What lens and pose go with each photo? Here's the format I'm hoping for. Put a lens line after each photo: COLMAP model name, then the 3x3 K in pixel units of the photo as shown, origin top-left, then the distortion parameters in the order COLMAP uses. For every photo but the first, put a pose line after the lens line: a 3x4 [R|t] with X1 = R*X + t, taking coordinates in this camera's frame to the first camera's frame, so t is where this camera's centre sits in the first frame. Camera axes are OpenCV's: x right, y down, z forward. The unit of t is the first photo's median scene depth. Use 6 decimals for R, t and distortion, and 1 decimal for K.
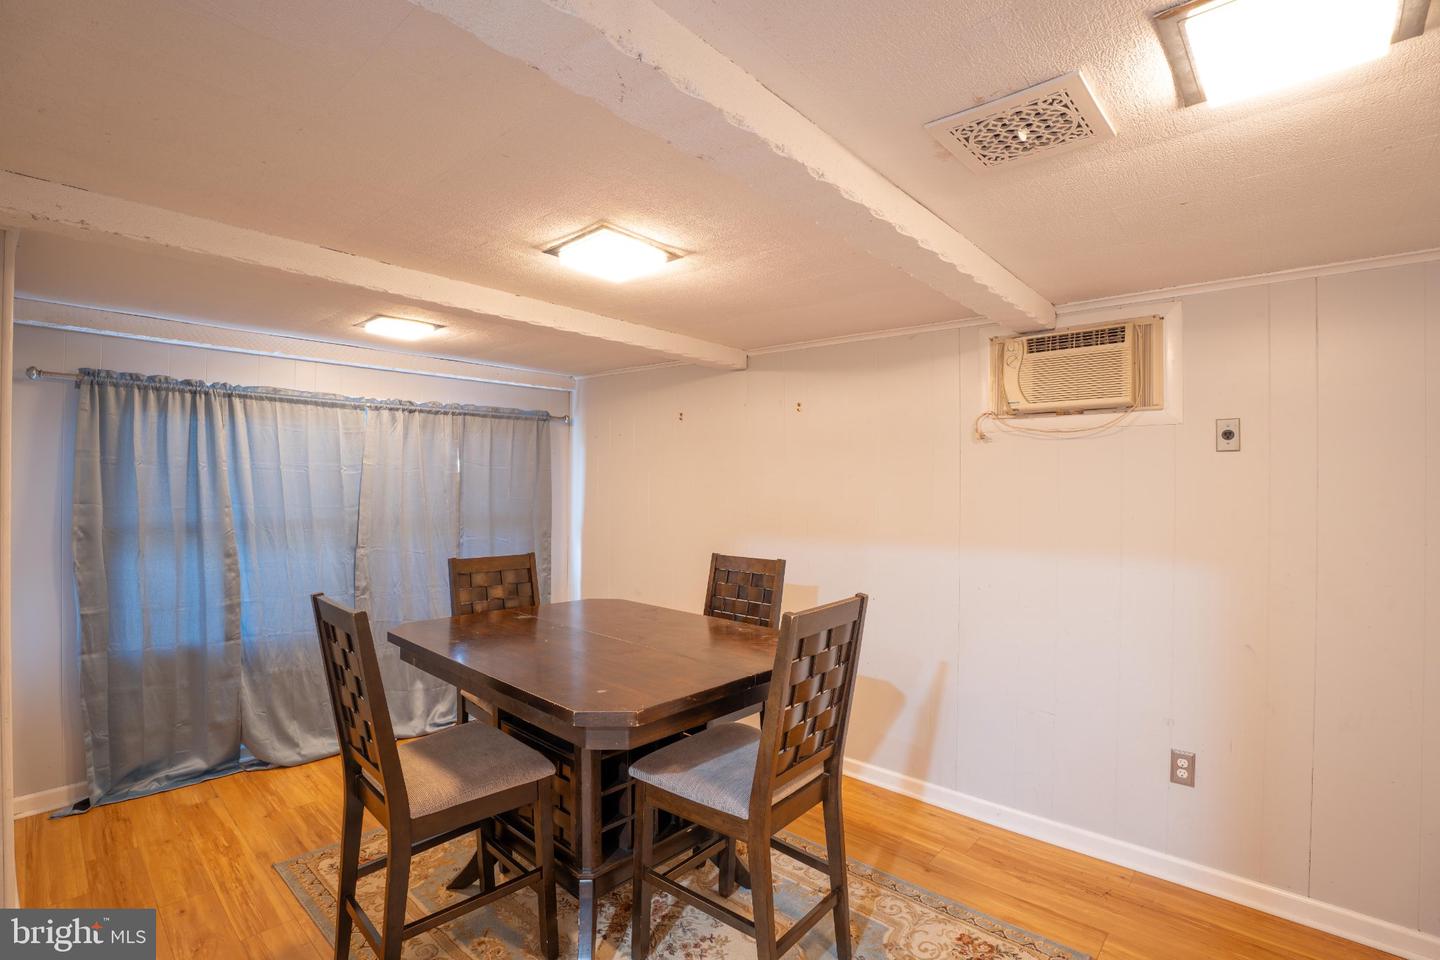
lens RADIAL K [[666.2, 0, 719.9], [0, 666.2, 487.5], [0, 0, 1]] dist [-0.045066, 0.004263]
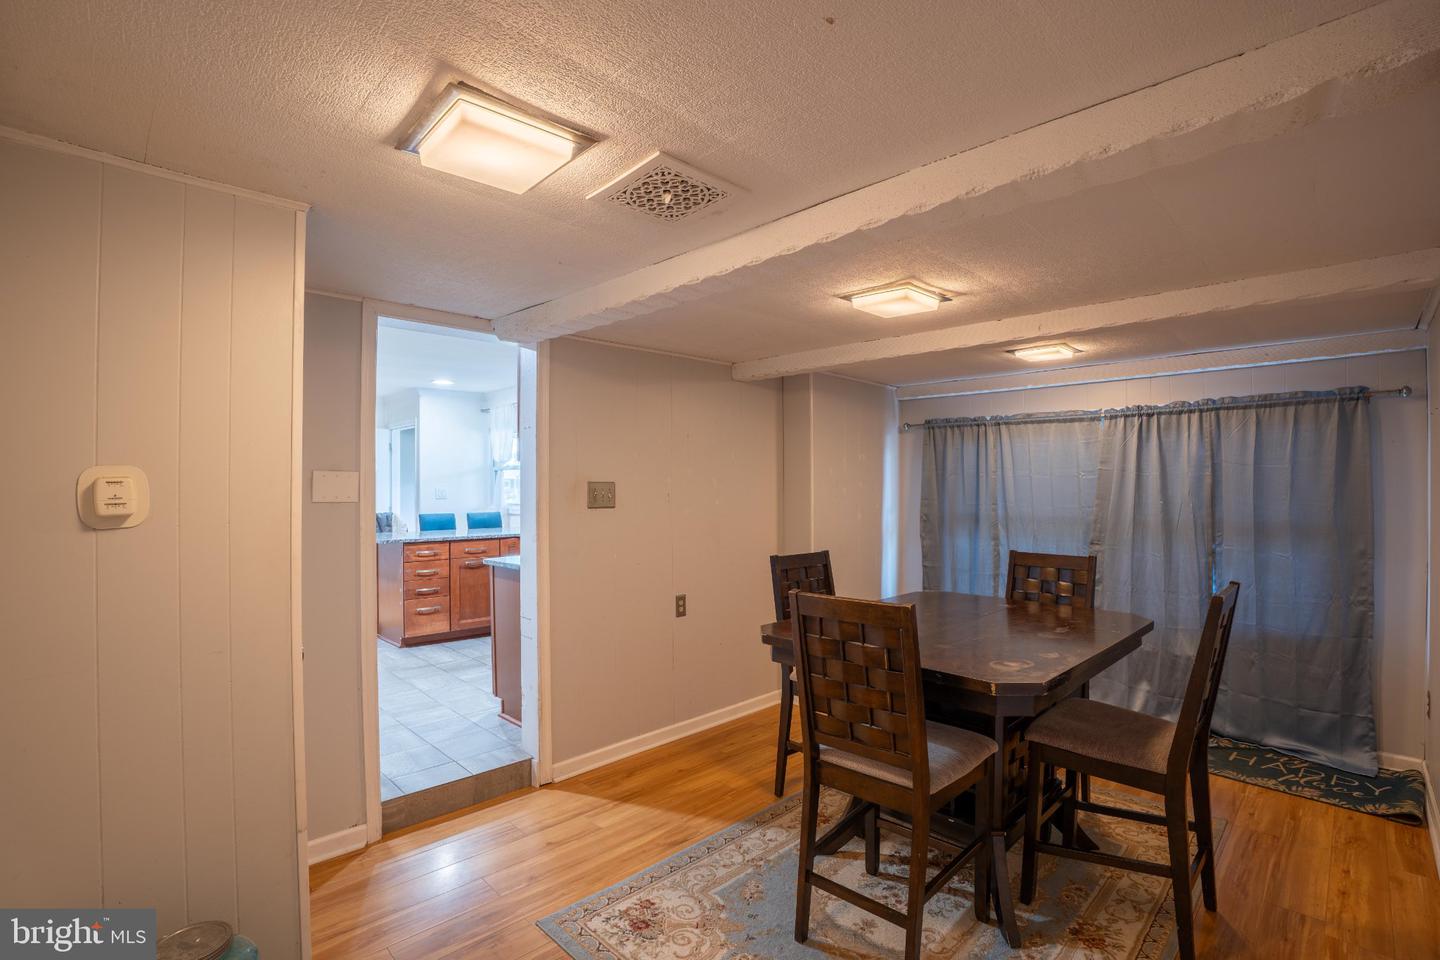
lens RADIAL K [[666.2, 0, 720.4], [0, 666.2, 486.0], [0, 0, 1]] dist [-0.045066, 0.004263]
pose [[-0.054132, -0.005281, -0.998520, 0.661348], [-0.002260, 0.999984, -0.005166, 0.000349], [0.998531, 0.001977, -0.054143, 0.457133]]
